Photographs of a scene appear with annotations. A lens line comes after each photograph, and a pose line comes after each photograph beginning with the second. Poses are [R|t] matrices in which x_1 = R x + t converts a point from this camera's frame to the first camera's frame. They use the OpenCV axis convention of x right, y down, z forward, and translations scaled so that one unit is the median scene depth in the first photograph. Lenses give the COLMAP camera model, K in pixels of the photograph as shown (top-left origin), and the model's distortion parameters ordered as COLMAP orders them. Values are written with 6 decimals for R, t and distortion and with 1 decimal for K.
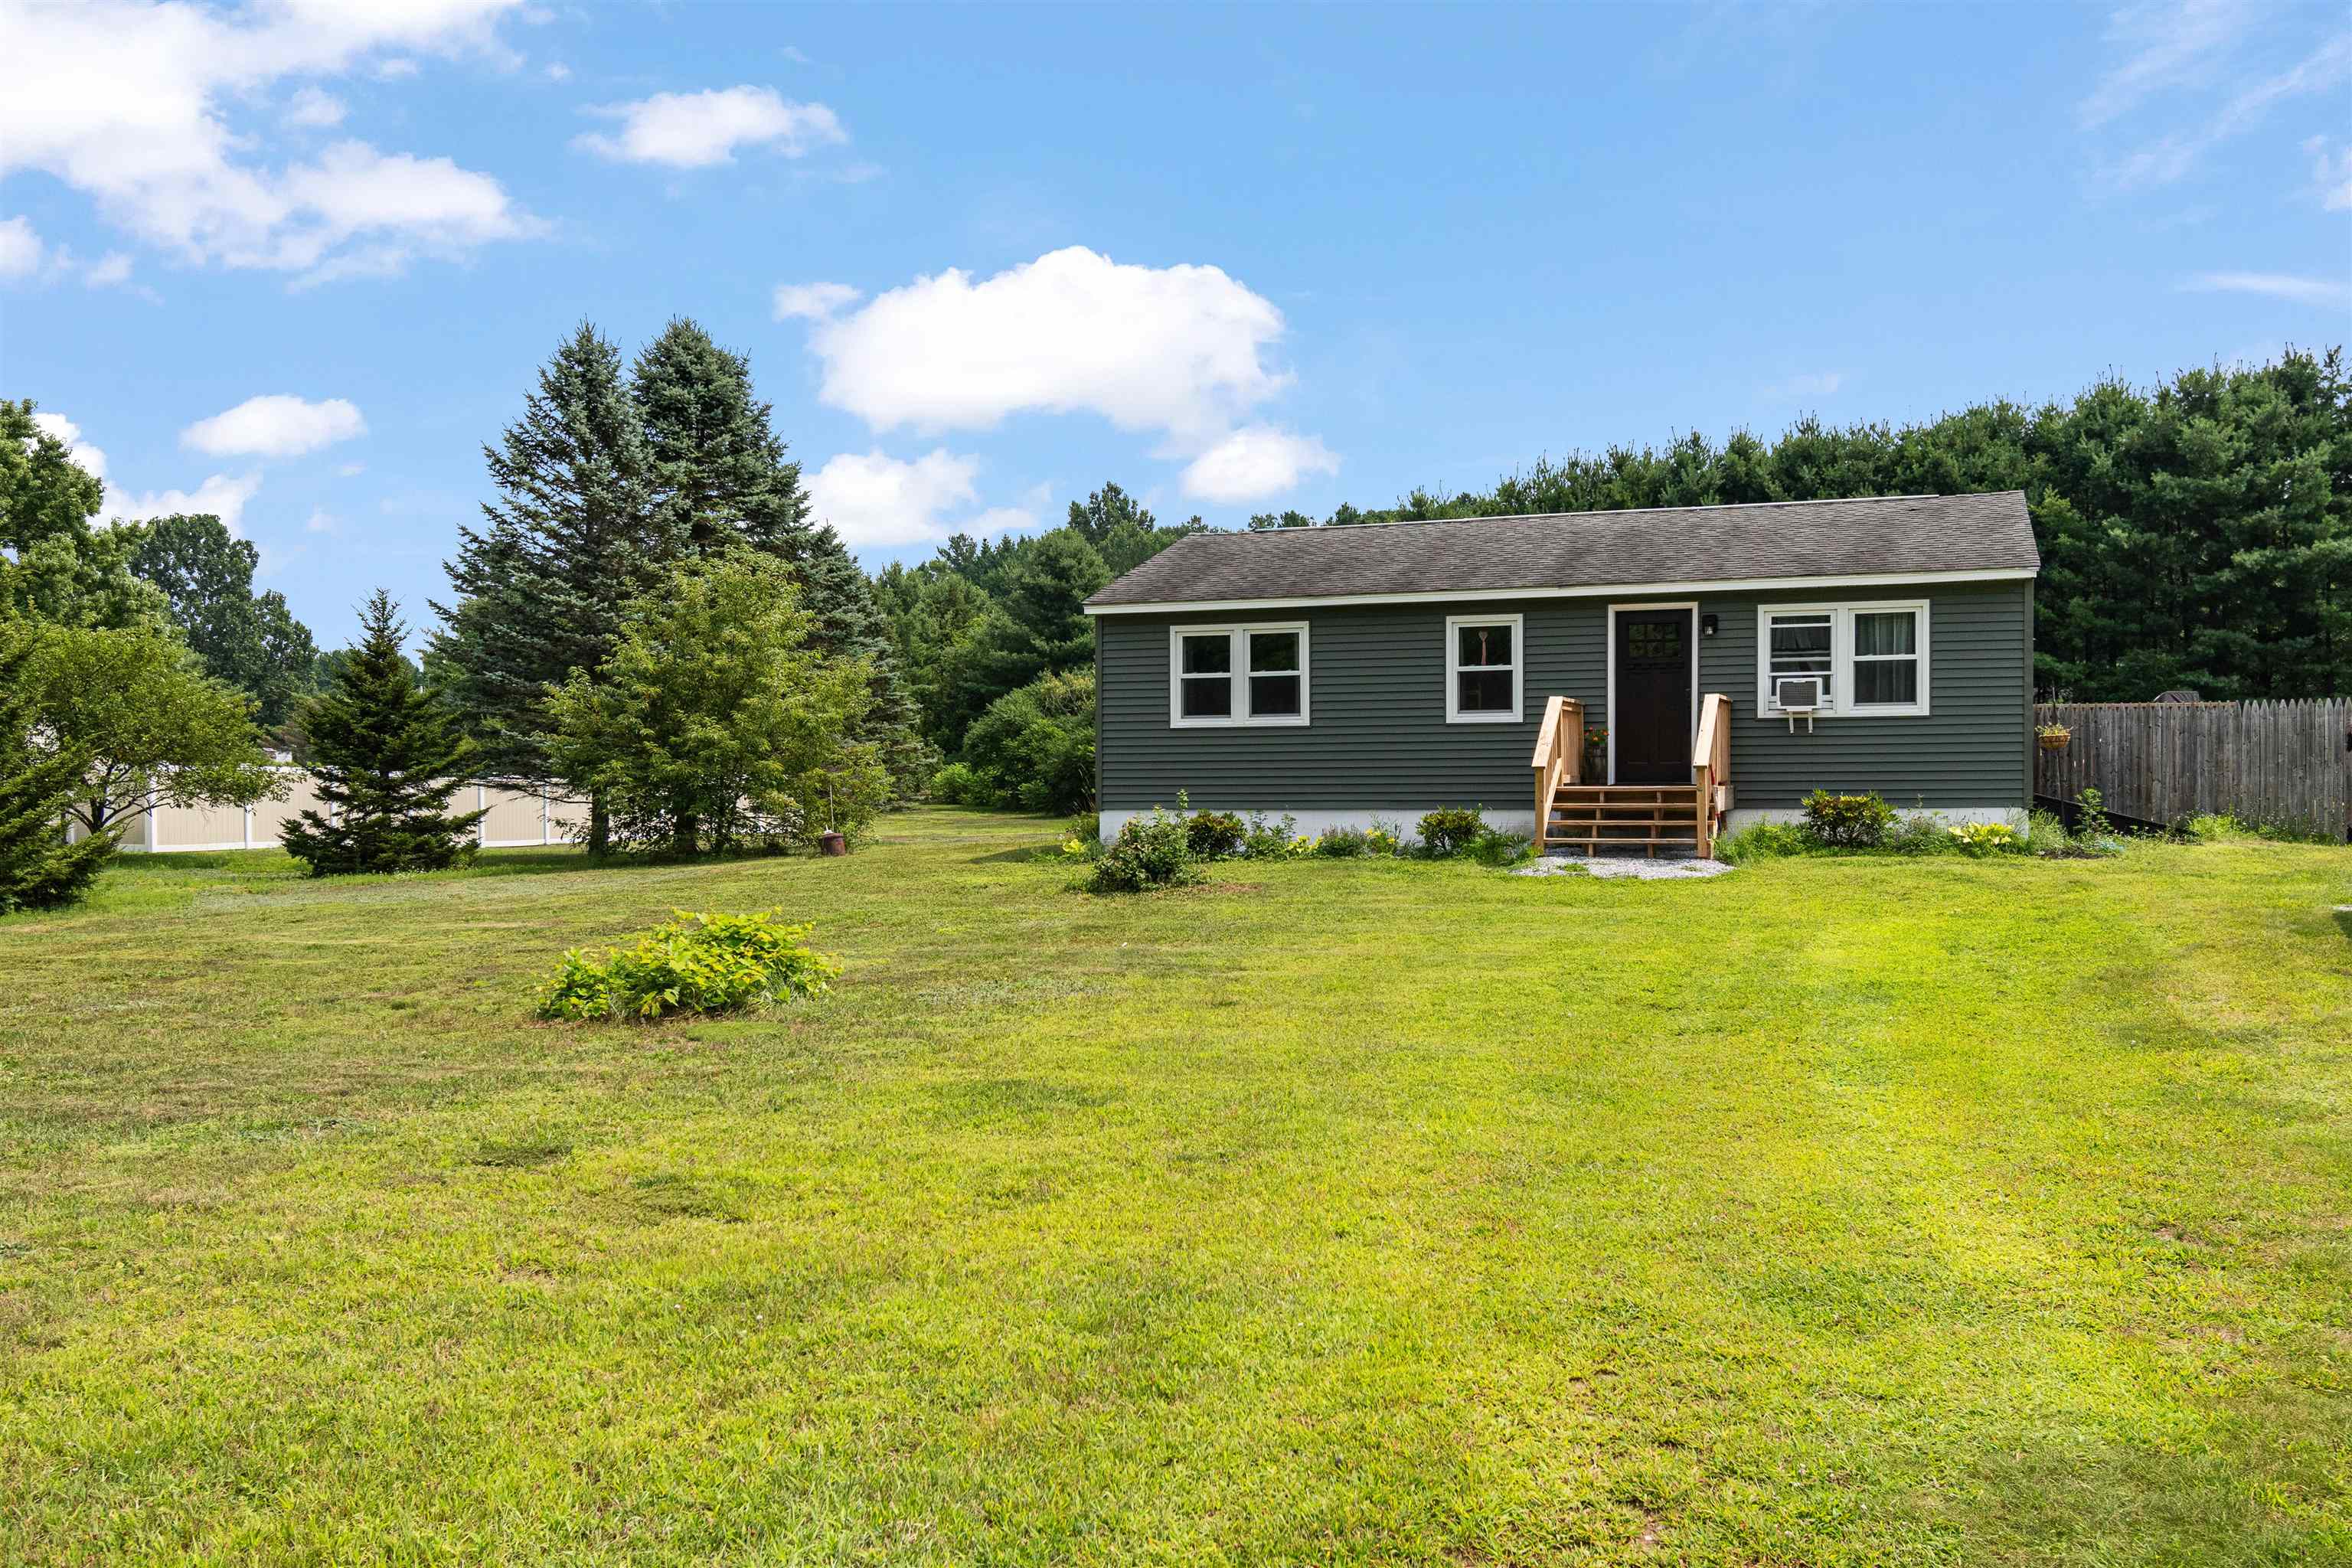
lens RADIAL K [[2048.2, 0, 1149.3], [0, 2048.2, 840.1], [0, 0, 1]] dist [-0.002113, -0.002145]
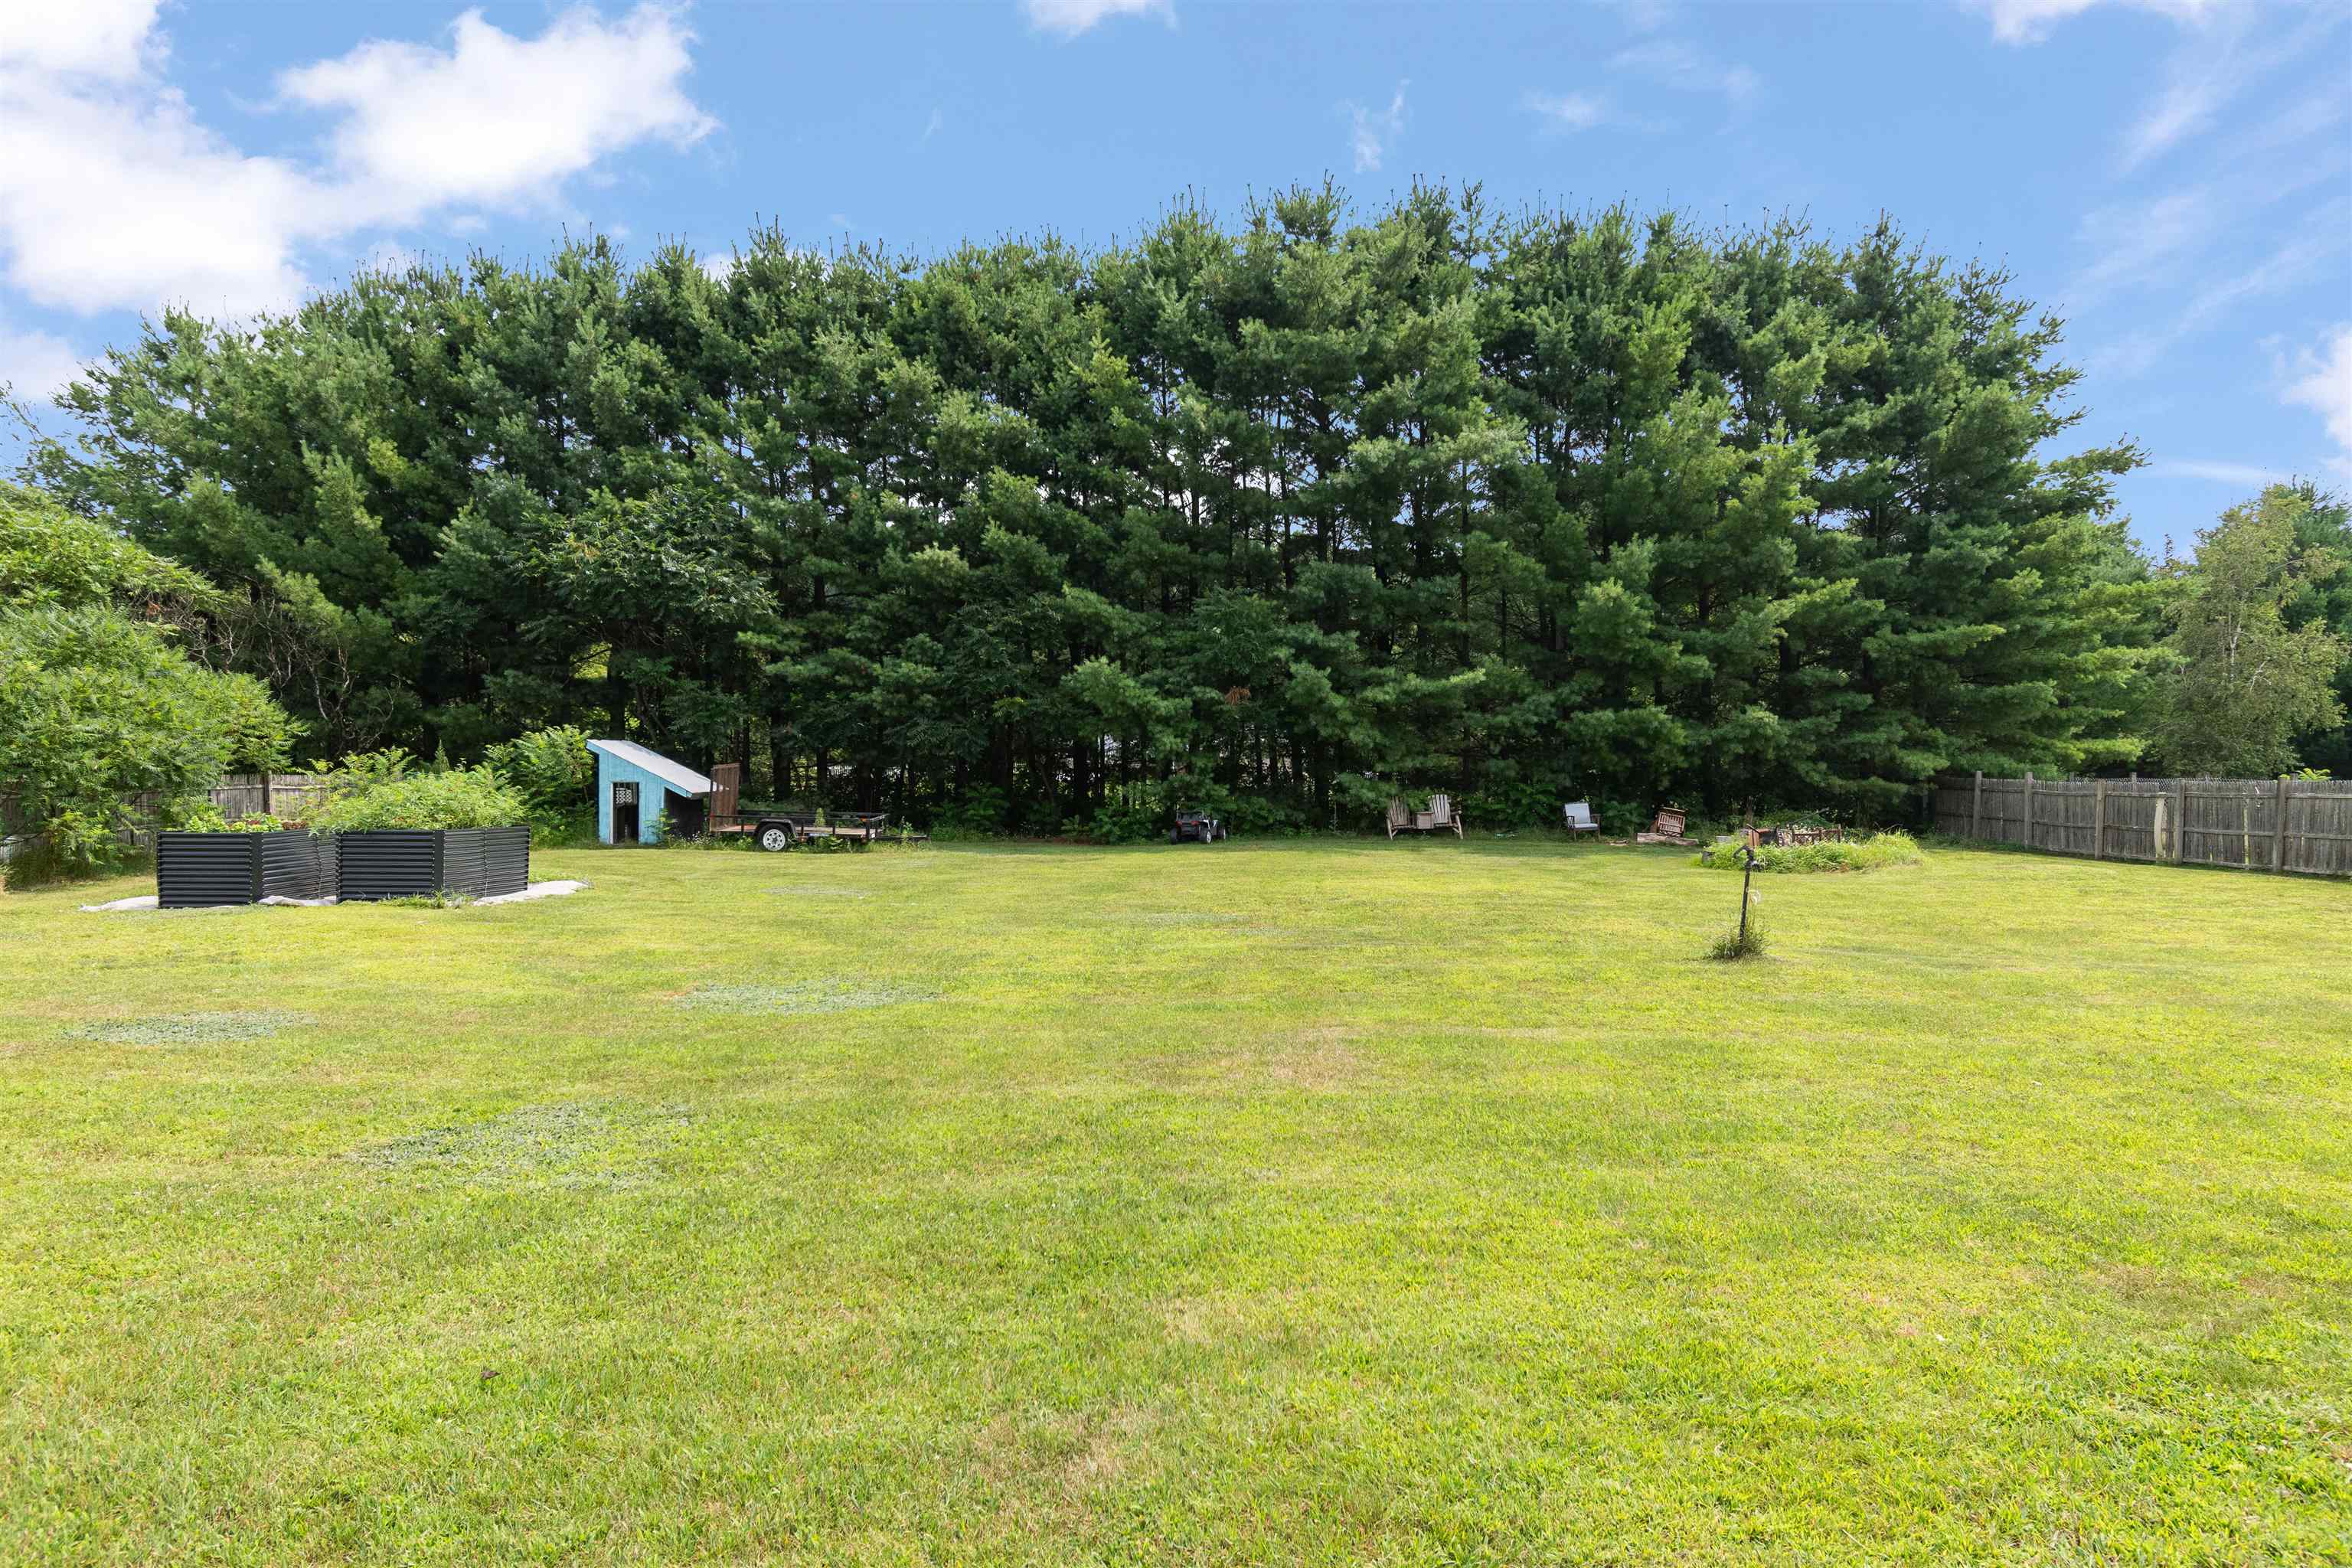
lens RADIAL K [[1495.3, 0, 1176.9], [0, 1495.3, 773.9], [0, 0, 1]] dist [-0.000112, 0.000153]
pose [[0.923575, 0.009098, 0.383310, 0.285729], [-0.002361, 0.999834, -0.018042, -0.025360], [-0.383410, 0.015758, 0.923444, 0.561374]]
